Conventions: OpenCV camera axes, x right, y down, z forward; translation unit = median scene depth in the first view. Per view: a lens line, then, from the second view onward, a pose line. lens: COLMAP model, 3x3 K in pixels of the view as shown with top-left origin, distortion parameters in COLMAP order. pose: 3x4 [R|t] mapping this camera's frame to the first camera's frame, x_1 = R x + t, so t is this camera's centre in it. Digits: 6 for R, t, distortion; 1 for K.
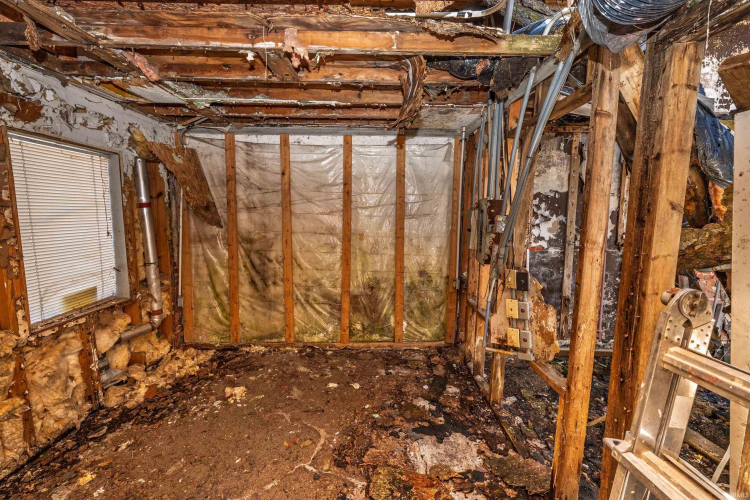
lens RADIAL K [[299.2, 0, 374.0], [0, 299.2, 248.6], [0, 0, 1]] dist [0.000938, 0.000135]
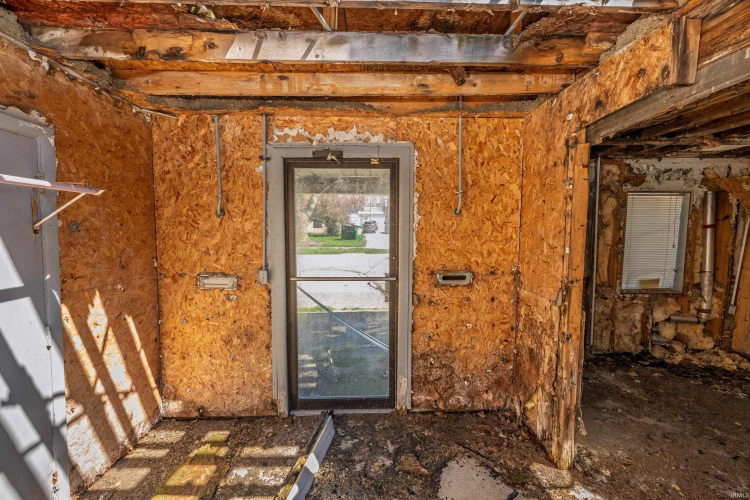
lens RADIAL K [[299.2, 0, 374.0], [0, 299.2, 248.6], [0, 0, 1]] dist [0.000938, 0.000135]
pose [[0.011948, 0.059192, -0.998175, 0.573549], [-0.120696, 0.991033, 0.057324, 0.055541], [0.992618, 0.119791, 0.018986, -0.499838]]
